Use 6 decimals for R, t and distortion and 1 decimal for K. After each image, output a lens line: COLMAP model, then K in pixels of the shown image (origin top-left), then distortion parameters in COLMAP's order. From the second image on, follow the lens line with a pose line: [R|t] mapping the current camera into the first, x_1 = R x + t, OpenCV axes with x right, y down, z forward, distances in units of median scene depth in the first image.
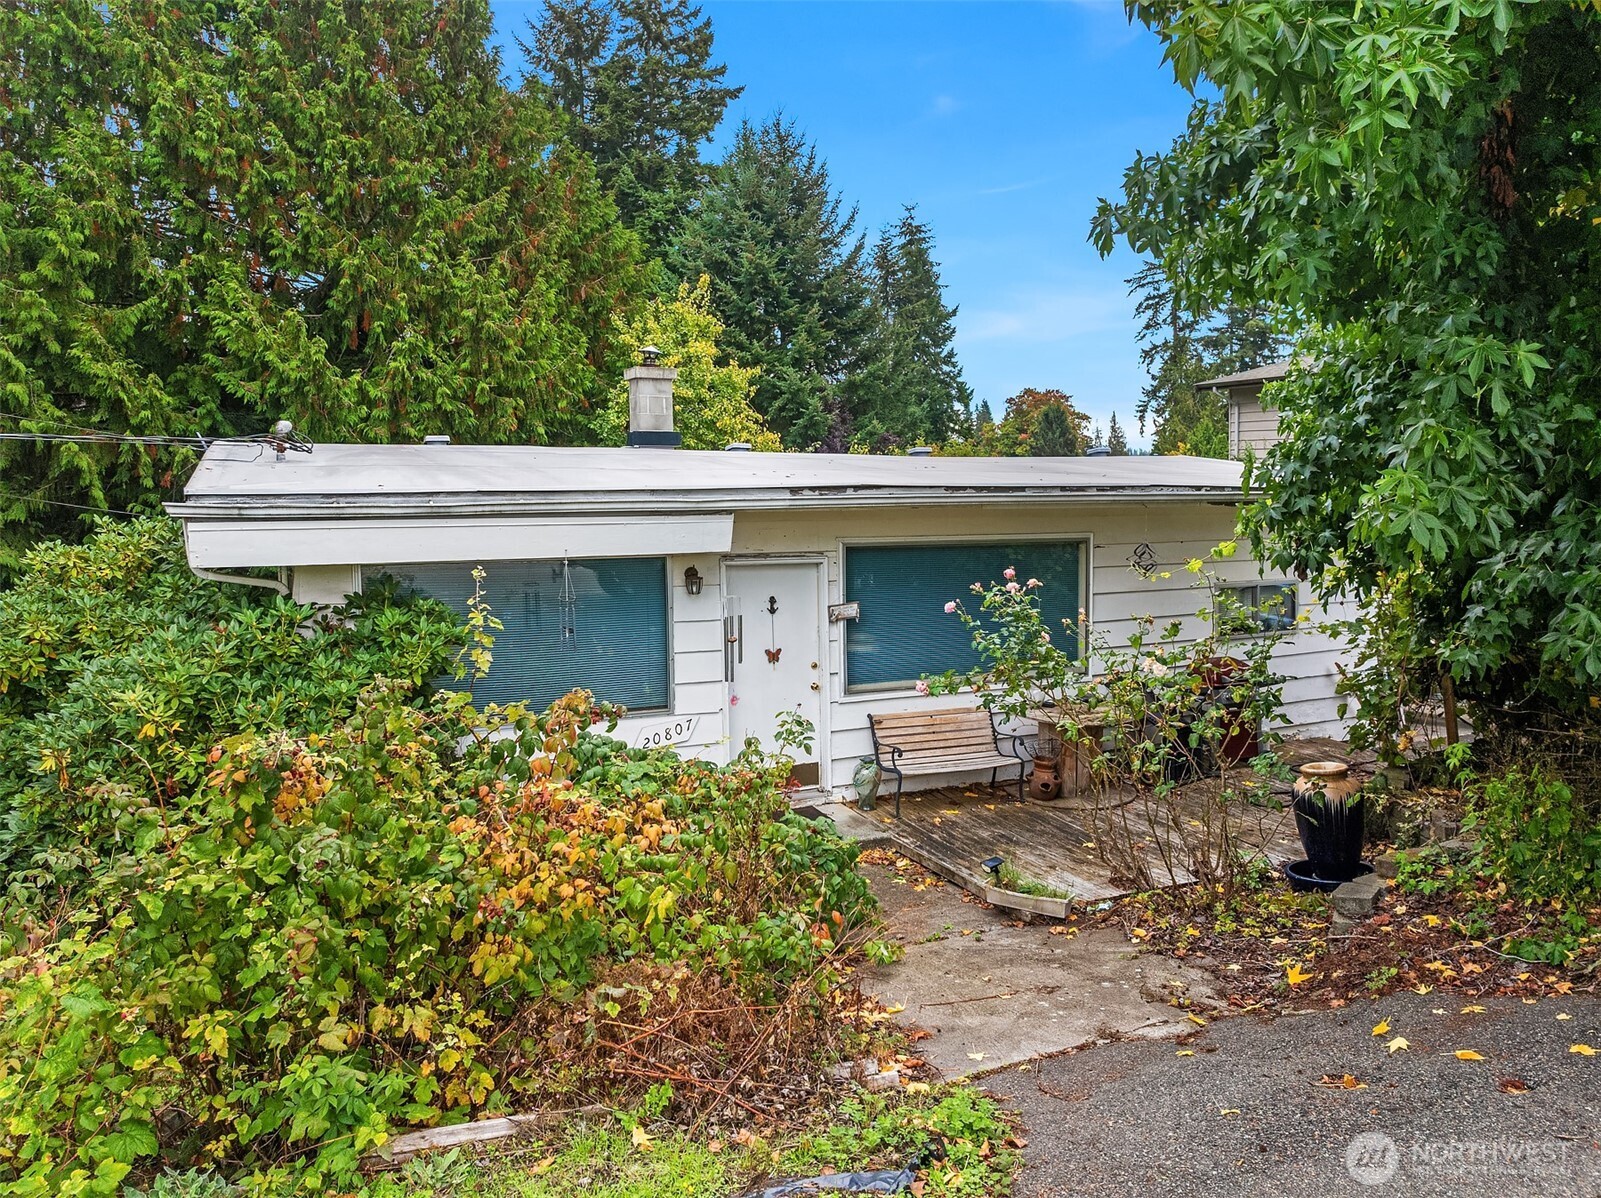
lens RADIAL K [[1163.9, 0, 804.0], [0, 1163.9, 575.6], [0, 0, 1]] dist [-0.040184, 0.000307]
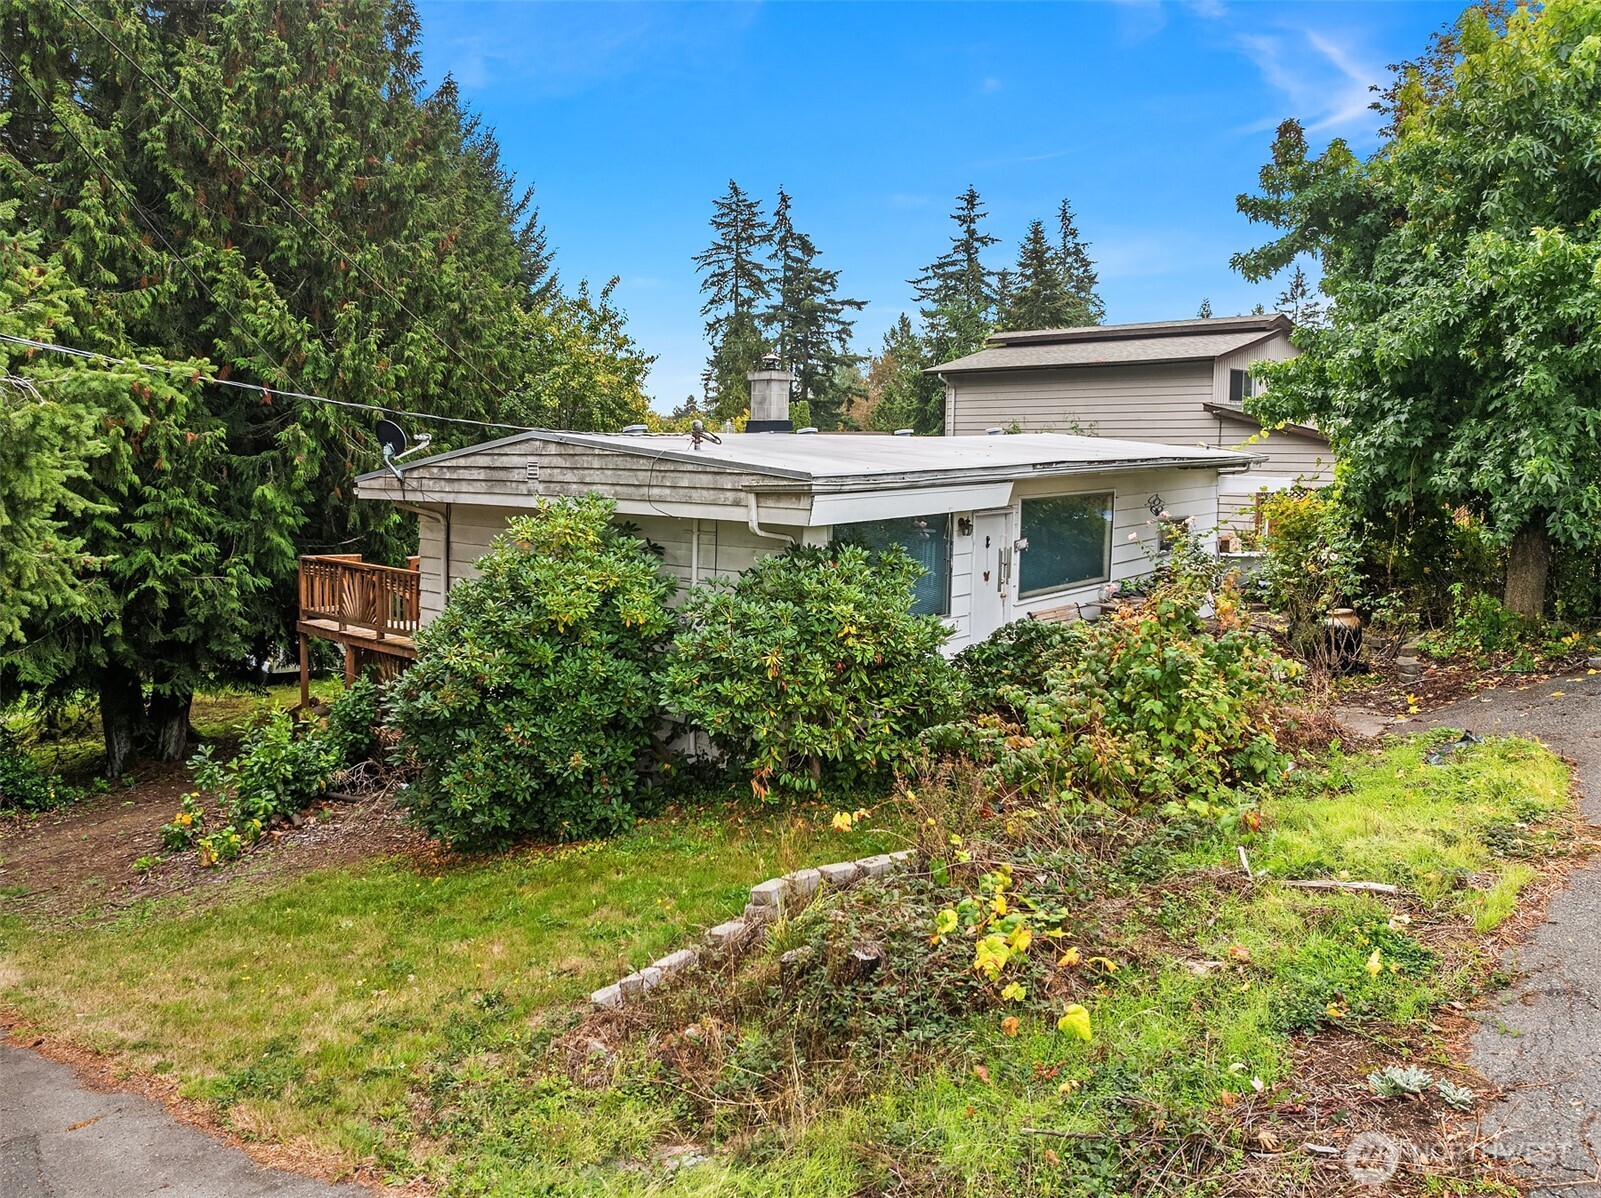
lens RADIAL K [[1163.9, 0, 804.0], [0, 1163.9, 575.6], [0, 0, 1]] dist [-0.040184, 0.000307]
pose [[0.908367, -0.057335, 0.414225, -0.180780], [0.044123, 0.998168, 0.041405, -0.000853], [-0.415840, -0.019334, 0.909232, -0.056469]]
